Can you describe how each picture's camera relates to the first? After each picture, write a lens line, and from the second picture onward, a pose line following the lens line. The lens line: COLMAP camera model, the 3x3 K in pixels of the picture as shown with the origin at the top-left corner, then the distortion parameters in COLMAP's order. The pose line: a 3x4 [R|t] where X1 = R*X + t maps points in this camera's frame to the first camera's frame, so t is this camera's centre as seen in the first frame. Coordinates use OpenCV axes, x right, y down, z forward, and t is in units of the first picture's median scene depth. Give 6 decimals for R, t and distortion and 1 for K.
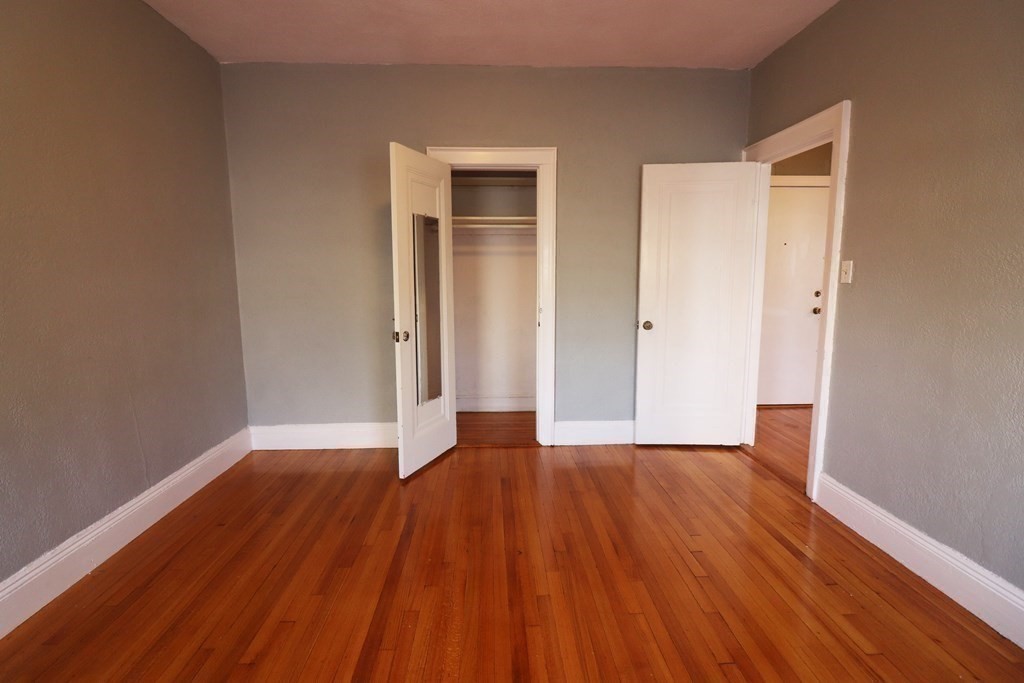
lens RADIAL K [[474.8, 0, 510.5], [0, 474.8, 334.8], [0, 0, 1]] dist [-0.001251, -0.013737]
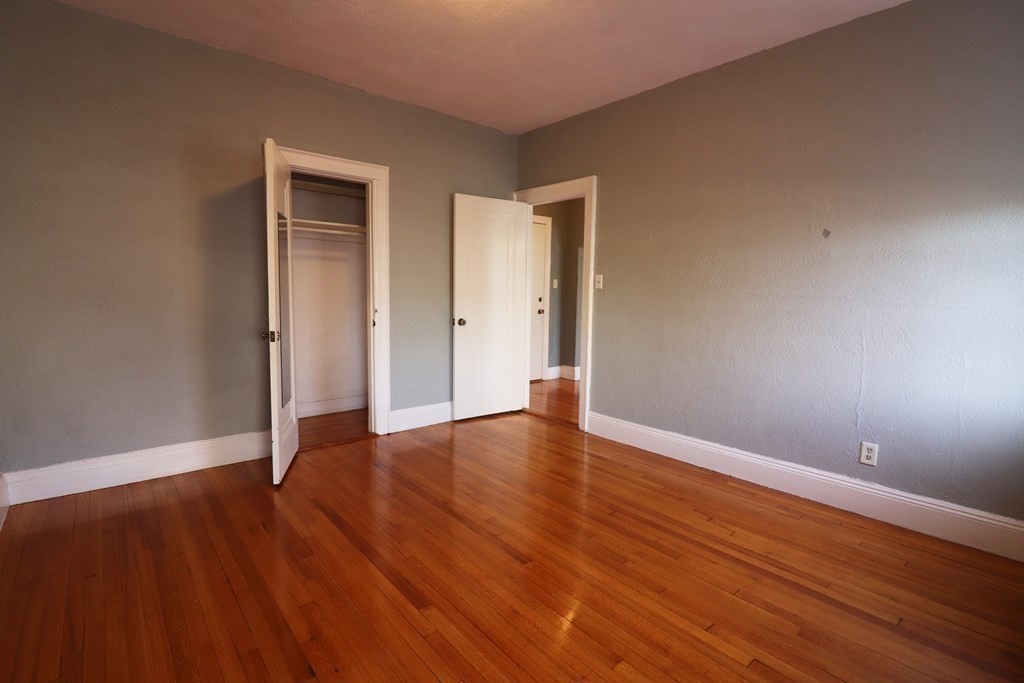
lens RADIAL K [[474.8, 0, 510.5], [0, 474.8, 334.8], [0, 0, 1]] dist [-0.001251, -0.013737]
pose [[0.784445, -0.040561, 0.618870, -0.389260], [0.057430, 0.998322, -0.007364, 0.030509], [-0.617533, 0.041318, 0.785459, -0.054828]]
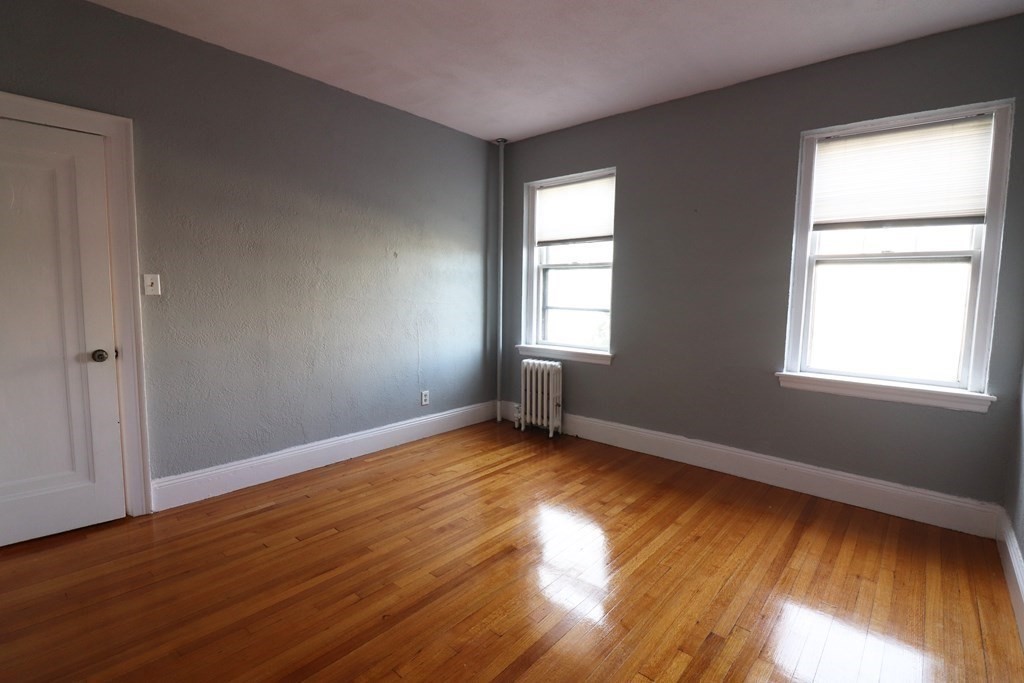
lens RADIAL K [[474.8, 0, 510.5], [0, 474.8, 334.8], [0, 0, 1]] dist [-0.001251, -0.013737]
pose [[-0.723814, -0.068575, 0.686579, -0.455452], [0.073891, 0.981623, 0.175942, -0.110076], [-0.686027, 0.178081, -0.705446, 0.895957]]
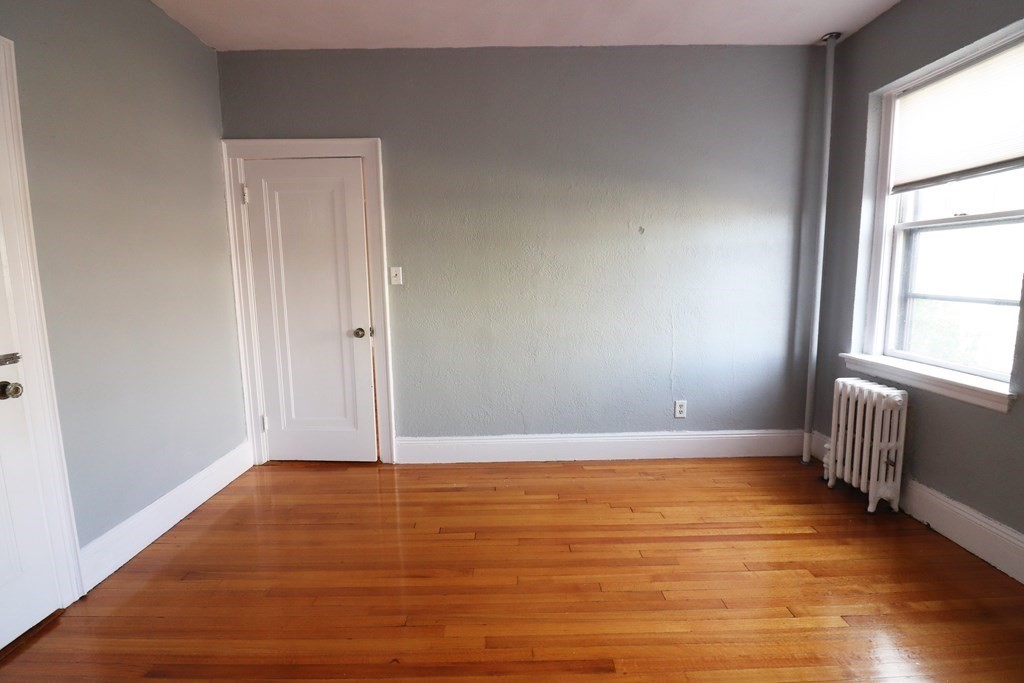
lens RADIAL K [[474.8, 0, 510.5], [0, 474.8, 334.8], [0, 0, 1]] dist [-0.001251, -0.013737]
pose [[0.035581, -0.127316, 0.991224, -0.418938], [0.140019, 0.982704, 0.121195, -0.065068], [-0.989509, 0.134478, 0.052792, 0.476555]]
